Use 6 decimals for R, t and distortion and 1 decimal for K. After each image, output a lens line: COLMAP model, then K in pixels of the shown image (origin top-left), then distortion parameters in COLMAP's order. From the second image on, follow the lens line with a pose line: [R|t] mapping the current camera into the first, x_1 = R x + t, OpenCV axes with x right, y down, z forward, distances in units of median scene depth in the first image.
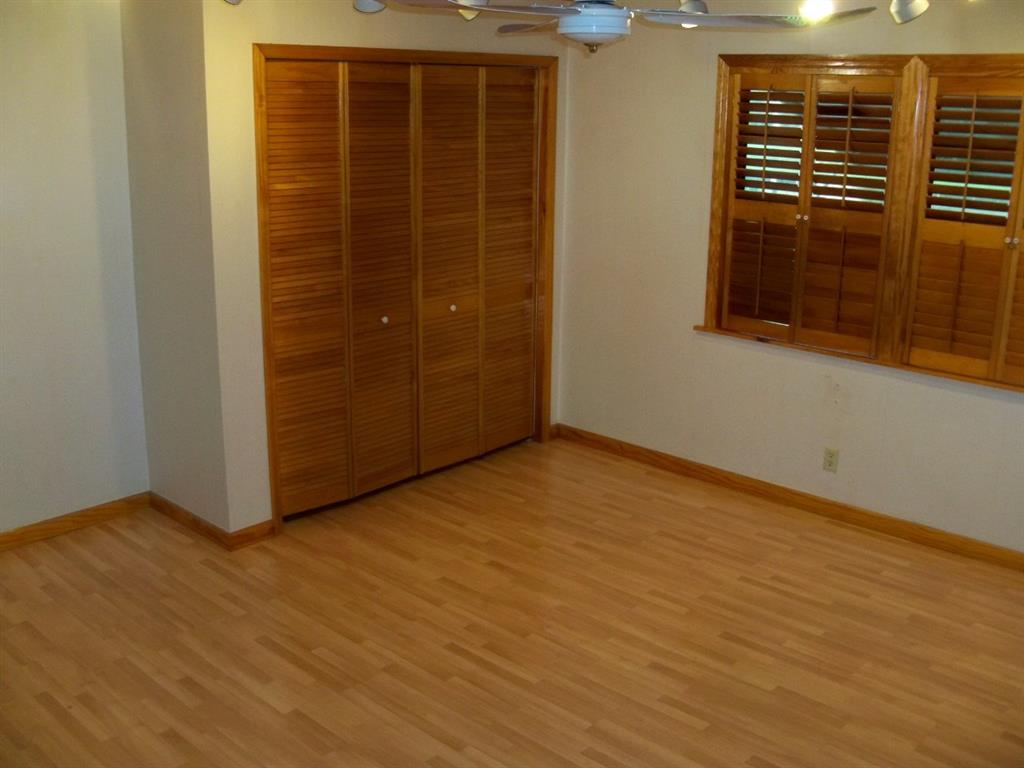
lens RADIAL K [[1049.2, 0, 506.7], [0, 1049.2, 392.6], [0, 0, 1]] dist [-0.157421, 0.000000]
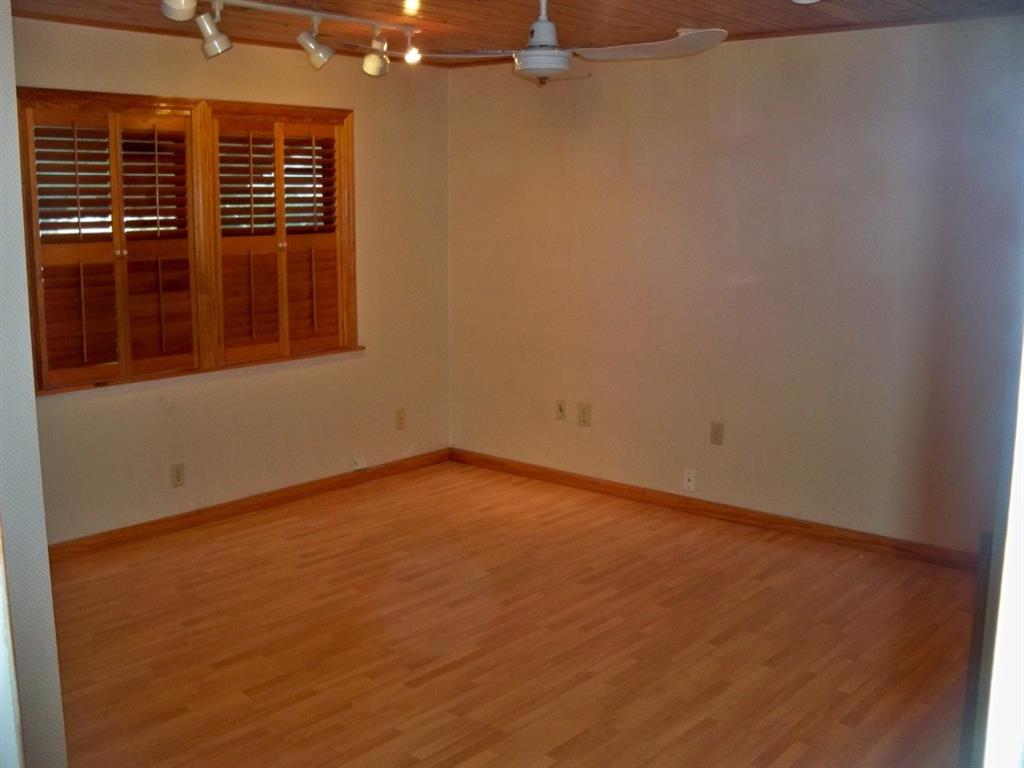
lens RADIAL K [[1049.2, 0, 505.2], [0, 1049.2, 374.6], [0, 0, 1]] dist [-0.157421, 0.000000]
pose [[-0.046169, -0.168745, 0.984578, -0.823381], [0.270409, 0.946719, 0.174936, -0.144185], [-0.961638, 0.274315, 0.001921, 0.738062]]
